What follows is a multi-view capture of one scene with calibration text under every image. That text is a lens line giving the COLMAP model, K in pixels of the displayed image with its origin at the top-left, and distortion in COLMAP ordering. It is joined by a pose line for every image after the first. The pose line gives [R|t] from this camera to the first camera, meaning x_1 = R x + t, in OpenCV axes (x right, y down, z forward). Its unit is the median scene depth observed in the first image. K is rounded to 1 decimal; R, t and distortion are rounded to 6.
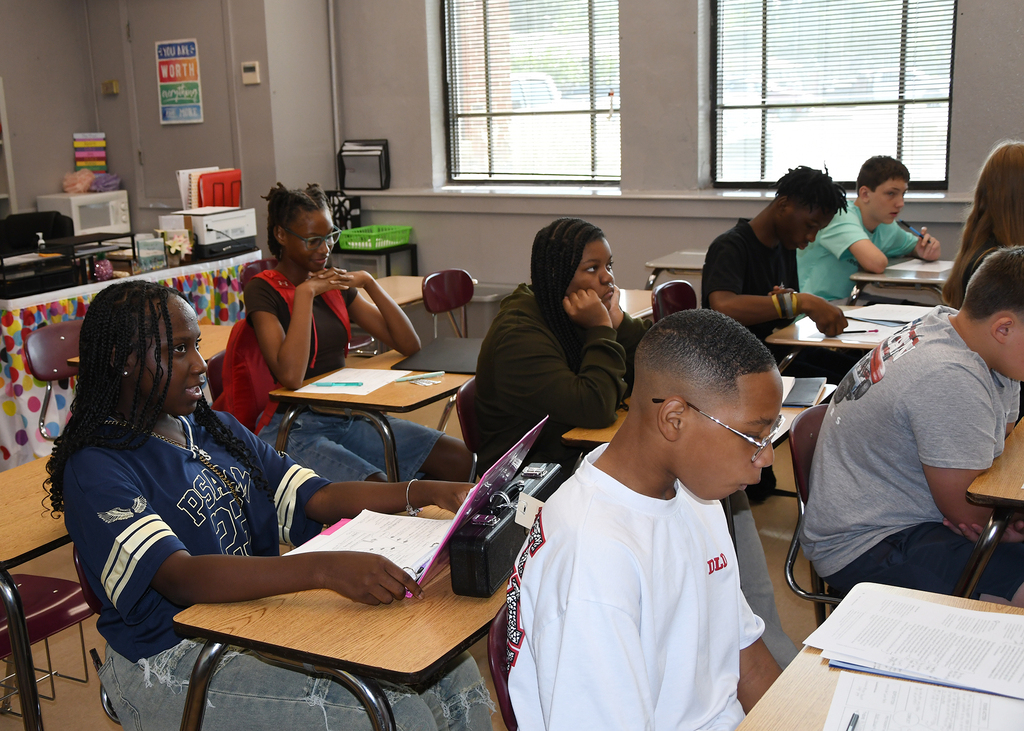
lens RADIAL K [[1184.8, 0, 433.7], [0, 1184.8, 342.3], [0, 0, 1]] dist [-0.020677, 0.019345]
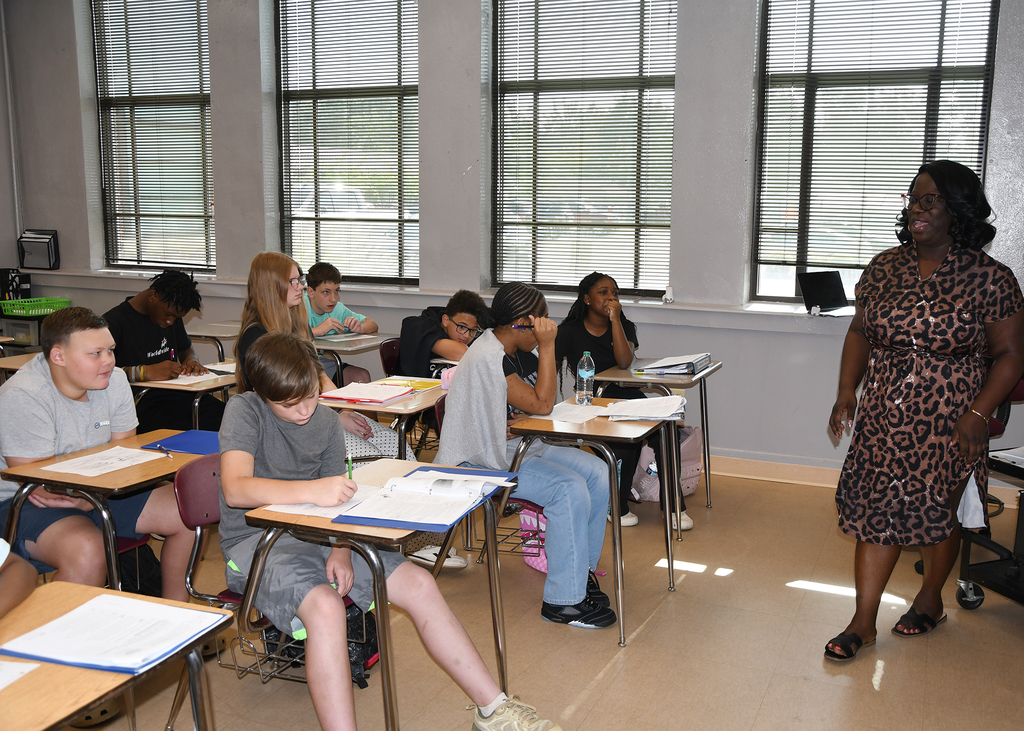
lens RADIAL K [[984.7, 0, 546.7], [0, 984.7, 366.3], [0, 0, 1]] dist [-0.106284, 0.182575]
pose [[0.980351, 0.027790, 0.195295, 0.277968], [-0.019282, 0.998786, -0.045333, 0.010911], [-0.196317, 0.040677, 0.979696, -0.113360]]
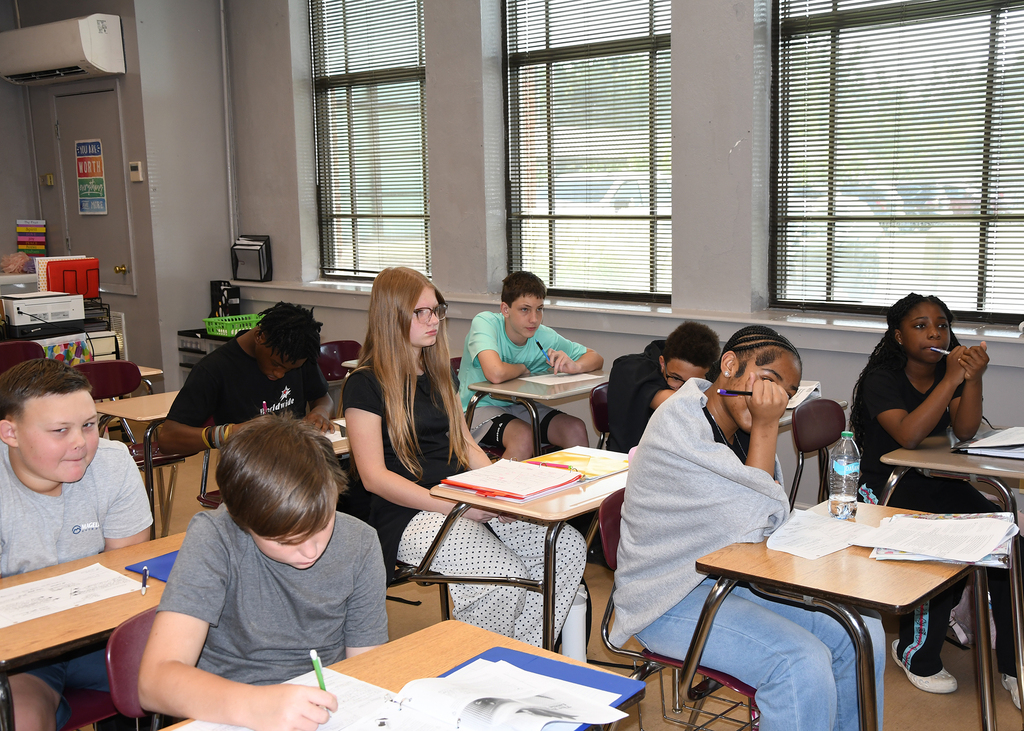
lens RADIAL K [[1118.7, 0, 549.4], [0, 1118.7, 369.0], [0, 0, 1]] dist [-0.075145, 0.309953]
pose [[0.991061, 0.049497, -0.123887, 0.349772], [-0.055075, 0.997598, -0.042009, -0.021142], [0.121510, 0.048456, 0.991407, 0.025947]]
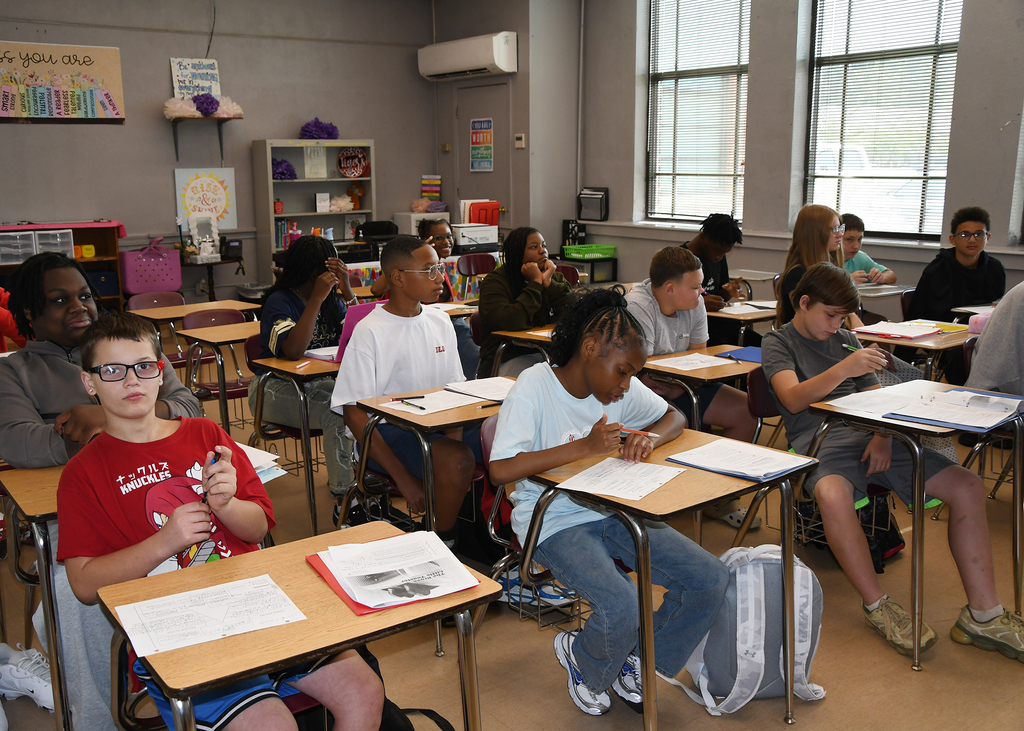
lens RADIAL K [[978.5, 0, 480.3], [0, 978.5, 366.3], [0, 0, 1]] dist [-0.109668, 0.200747]
pose [[0.936336, 0.106726, -0.334492, 0.247629], [-0.102855, 0.994264, 0.029321, 0.034289], [0.335703, 0.006950, 0.941942, -0.216351]]
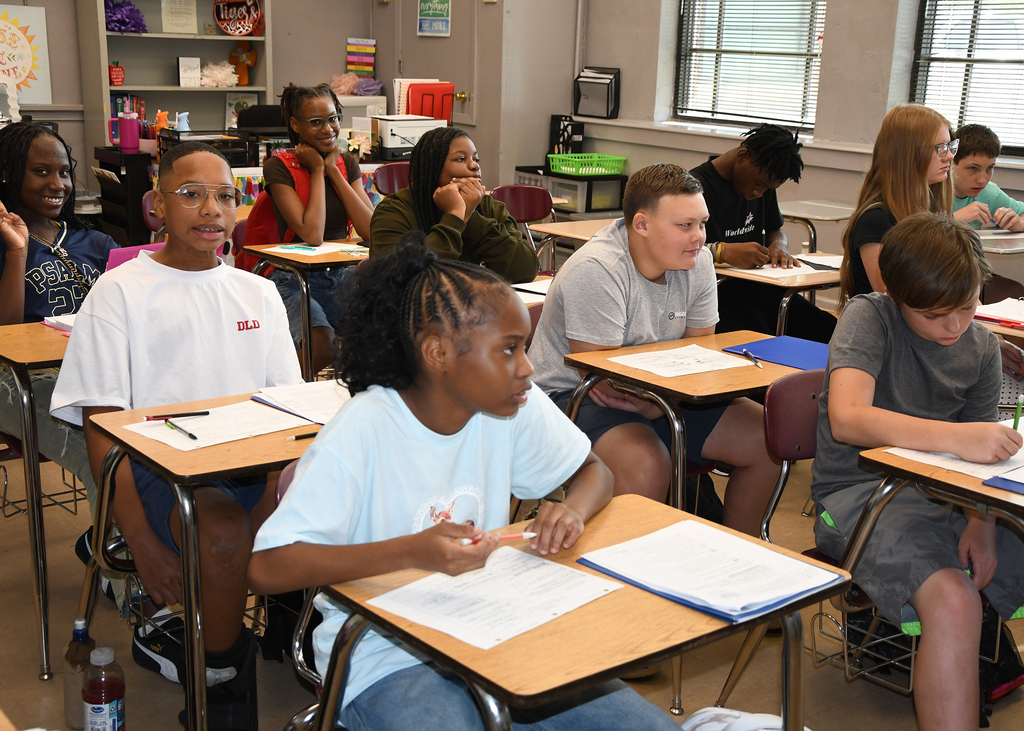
lens RADIAL K [[1349.3, 0, 512.0], [0, 1349.3, 365.5], [0, 0, 1]] dist [0.022976, 0.417675]
pose [[0.941129, 0.152056, -0.301920, 0.260457], [-0.139063, 0.988200, 0.064206, 0.016198], [0.308121, -0.018440, 0.951169, -0.122262]]
